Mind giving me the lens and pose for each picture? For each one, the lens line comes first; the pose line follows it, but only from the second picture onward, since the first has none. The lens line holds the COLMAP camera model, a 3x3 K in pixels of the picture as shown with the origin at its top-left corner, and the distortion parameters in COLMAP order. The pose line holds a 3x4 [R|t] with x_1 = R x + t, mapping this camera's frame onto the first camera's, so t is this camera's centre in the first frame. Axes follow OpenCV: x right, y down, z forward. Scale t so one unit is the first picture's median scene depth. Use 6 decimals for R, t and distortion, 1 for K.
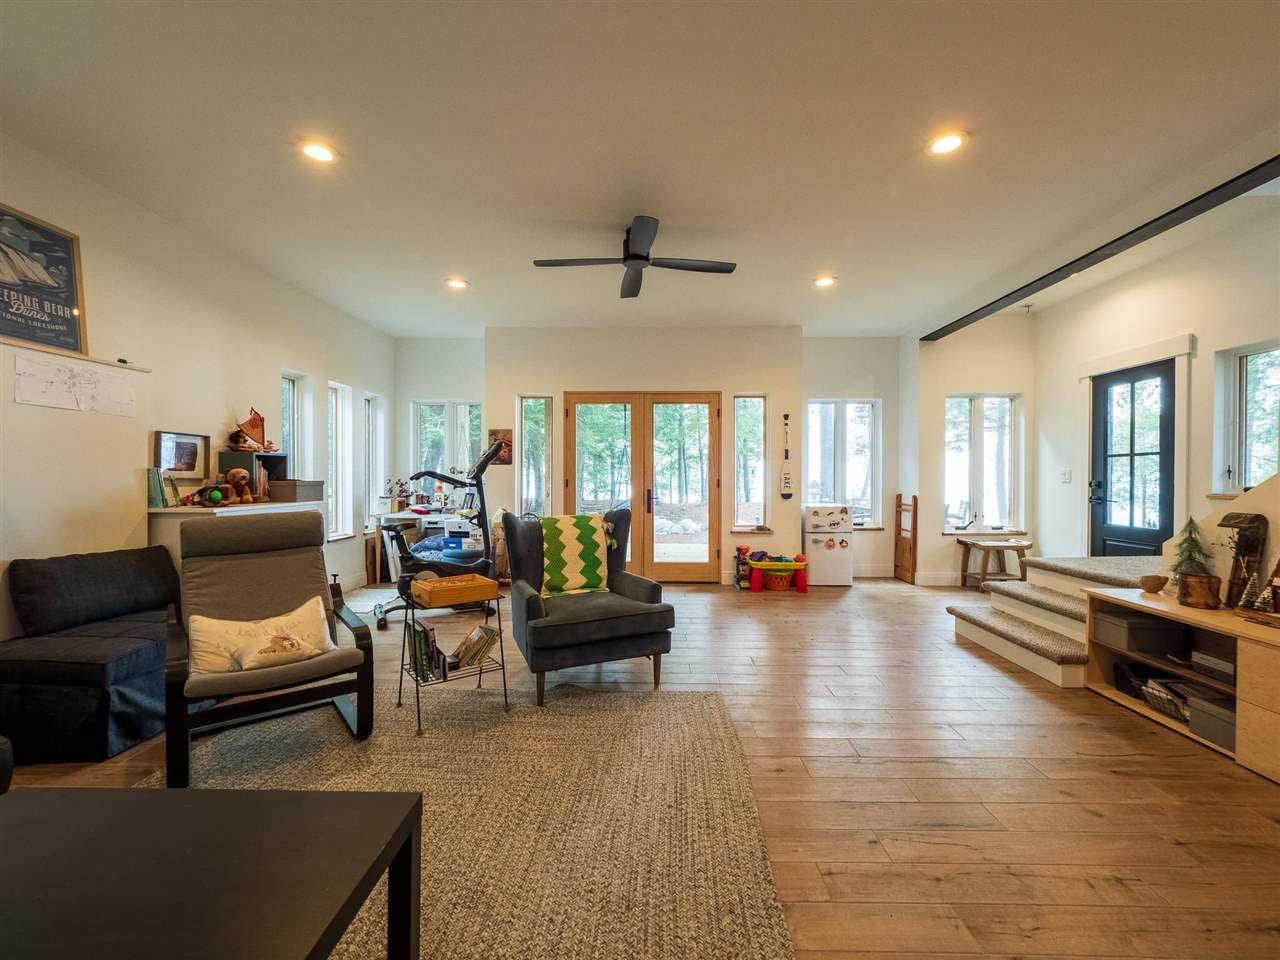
lens RADIAL K [[545.9, 0, 639.0], [0, 545.9, 476.8], [0, 0, 1]] dist [-0.004539, -0.002387]
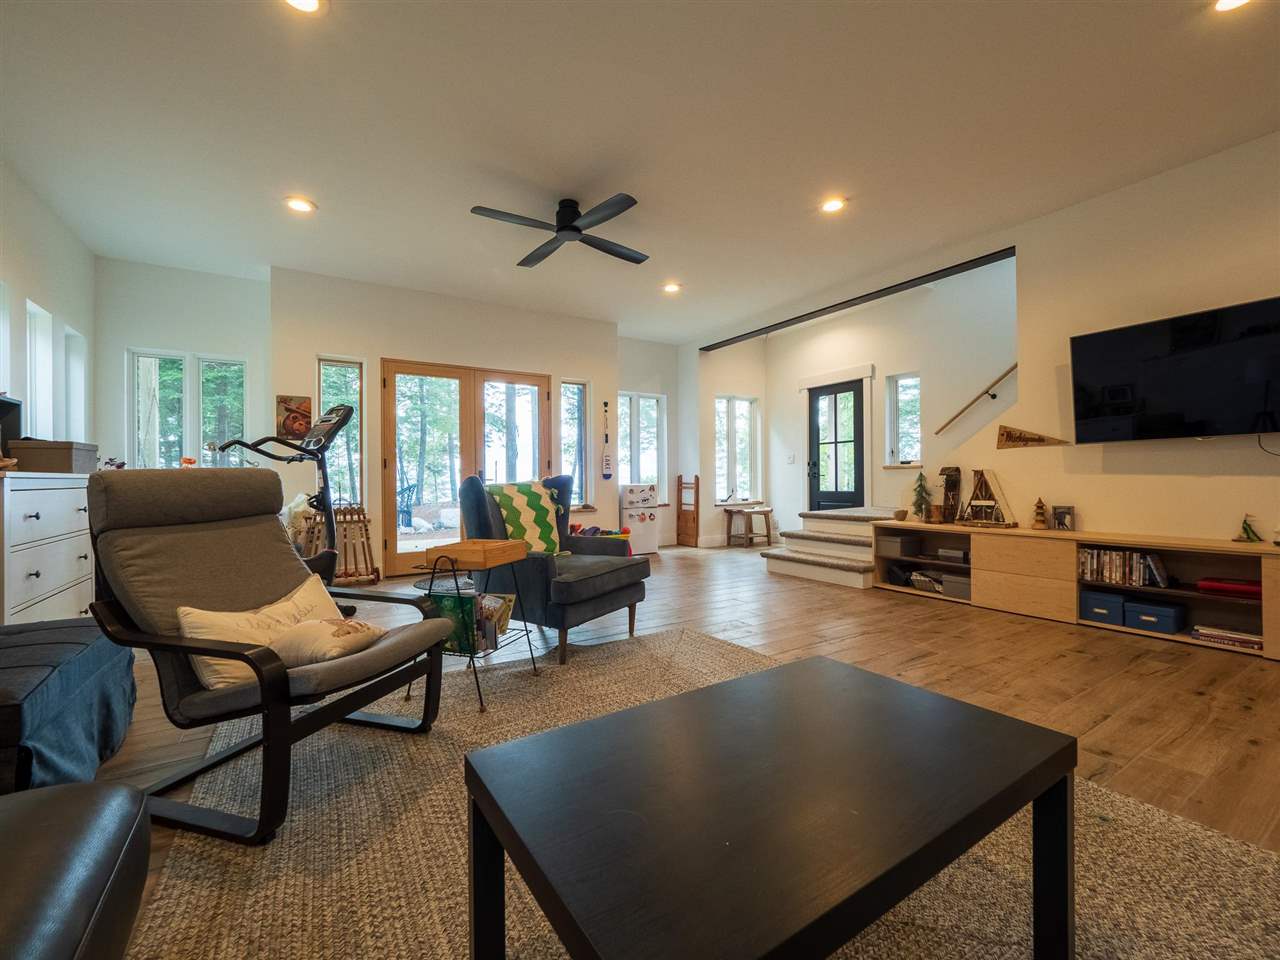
lens RADIAL K [[545.9, 0, 640.0], [0, 545.9, 477.7], [0, 0, 1]] dist [-0.004539, -0.002387]
pose [[0.829496, -0.007765, 0.558458, -0.367621], [0.010577, 0.999942, -0.001806, 0.052061], [-0.558412, 0.007405, 0.829531, 0.064648]]
